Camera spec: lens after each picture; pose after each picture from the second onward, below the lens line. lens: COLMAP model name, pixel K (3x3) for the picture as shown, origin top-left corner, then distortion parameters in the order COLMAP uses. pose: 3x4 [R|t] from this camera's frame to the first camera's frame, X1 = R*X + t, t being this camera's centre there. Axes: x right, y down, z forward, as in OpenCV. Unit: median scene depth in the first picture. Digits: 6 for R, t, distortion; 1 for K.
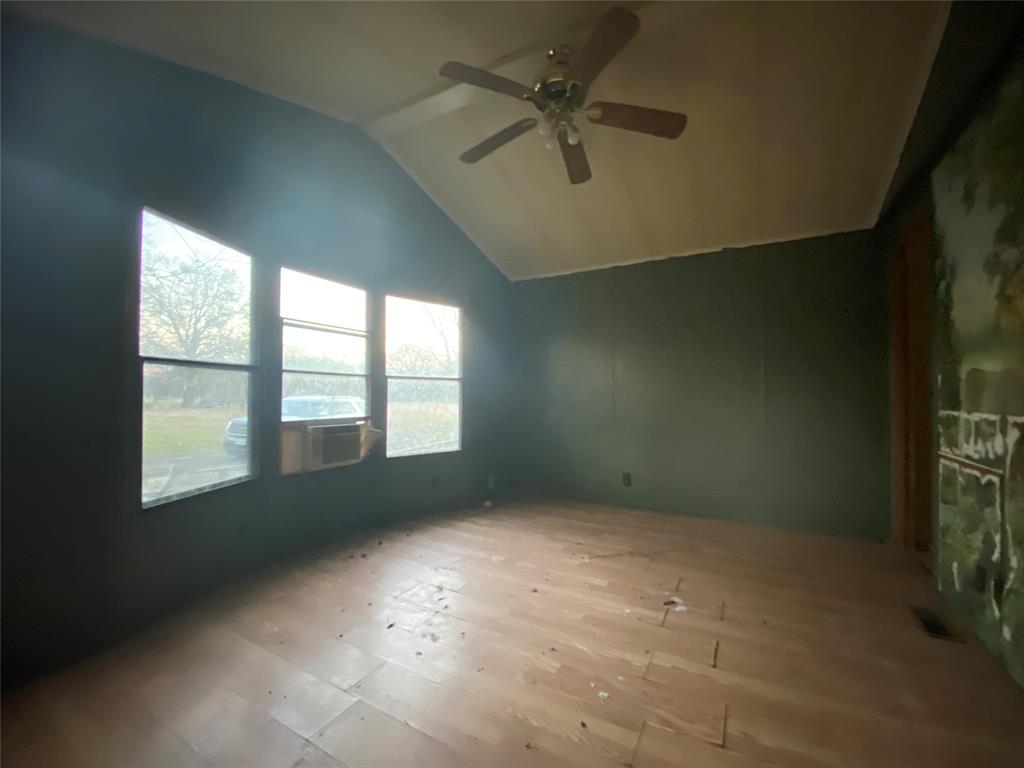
lens RADIAL K [[416.6, 0, 512.7], [0, 416.6, 386.5], [0, 0, 1]] dist [0.021164, -0.019194]
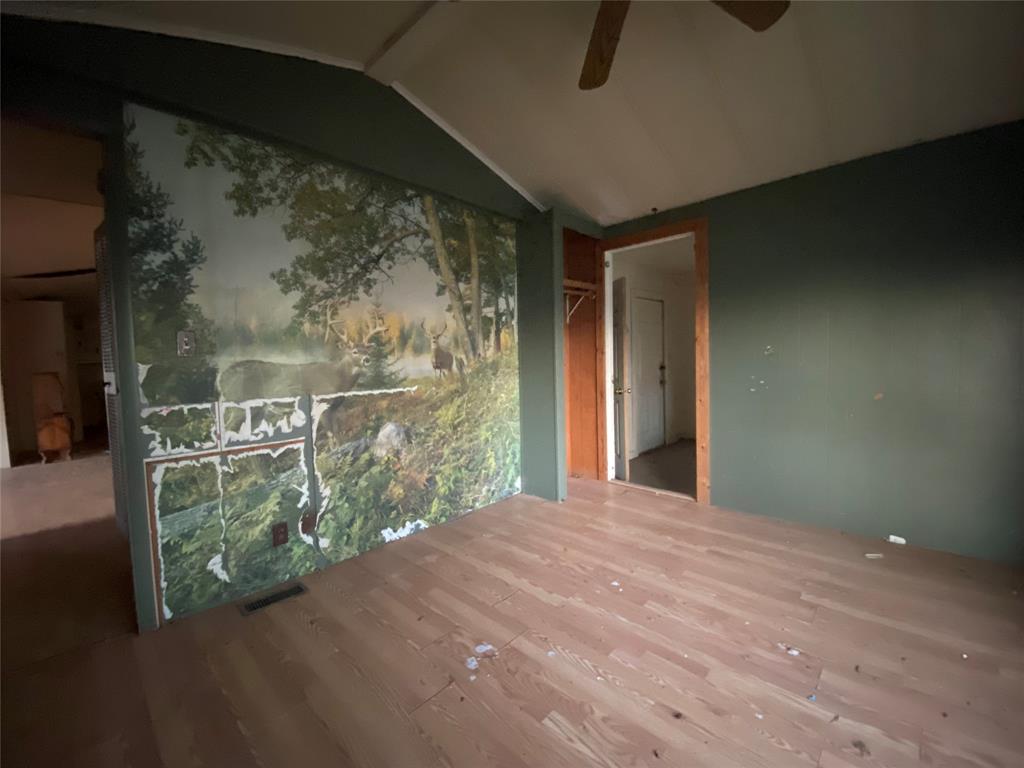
lens RADIAL K [[414.4, 0, 510.6], [0, 414.4, 386.4], [0, 0, 1]] dist [0.025267, -0.022357]
pose [[-0.971583, 0.002003, 0.236692, 0.159461], [0.012541, 0.998995, 0.043025, -0.011109], [-0.236368, 0.044771, -0.970632, 1.767800]]
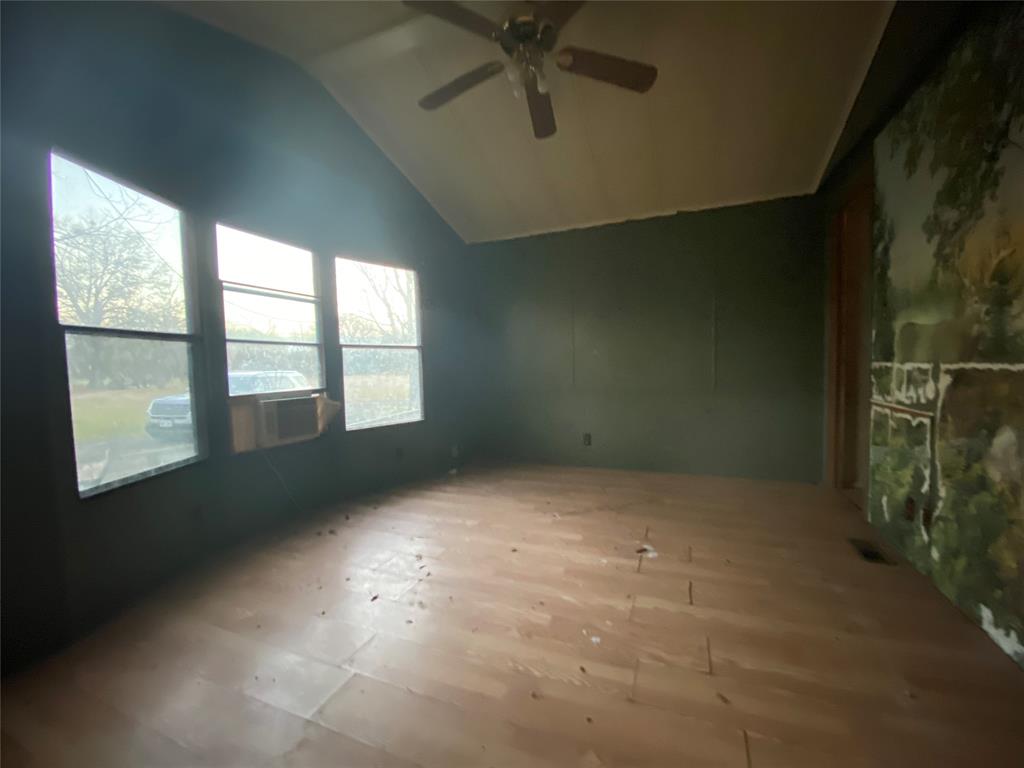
lens RADIAL K [[414.4, 0, 510.6], [0, 414.4, 386.4], [0, 0, 1]] dist [0.025267, -0.022357]
pose [[0.991312, -0.036172, 0.126460, -0.076894], [0.026763, 0.996800, 0.075321, 0.012862], [-0.128780, -0.071283, 0.989108, 0.027890]]
